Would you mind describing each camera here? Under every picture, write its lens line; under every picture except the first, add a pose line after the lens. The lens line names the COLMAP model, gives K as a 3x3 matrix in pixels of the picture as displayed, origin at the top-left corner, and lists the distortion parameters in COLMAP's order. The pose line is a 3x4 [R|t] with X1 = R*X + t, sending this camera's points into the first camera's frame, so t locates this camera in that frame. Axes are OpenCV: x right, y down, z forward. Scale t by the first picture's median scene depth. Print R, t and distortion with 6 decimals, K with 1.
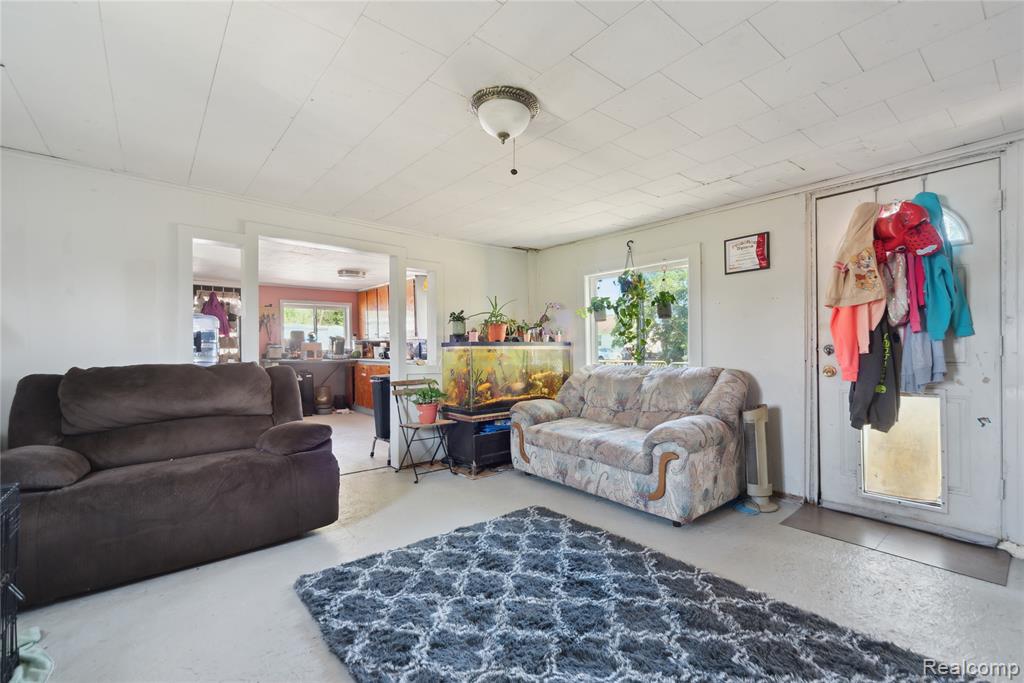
lens RADIAL K [[449.7, 0, 516.2], [0, 449.7, 346.2], [0, 0, 1]] dist [-0.000514, -0.000243]
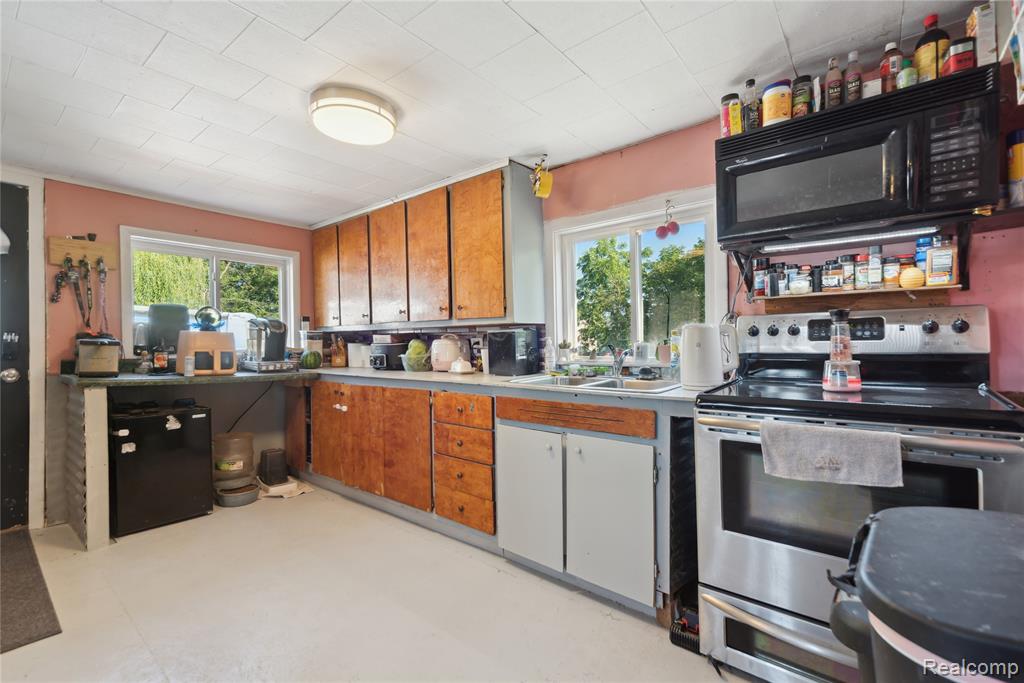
lens RADIAL K [[449.7, 0, 516.2], [0, 449.7, 346.2], [0, 0, 1]] dist [-0.000514, -0.000243]
pose [[0.980055, 0.005427, 0.198652, -0.618710], [-0.005859, 0.999982, 0.001588, 0.005270], [-0.198639, -0.002720, 0.980069, 1.290470]]
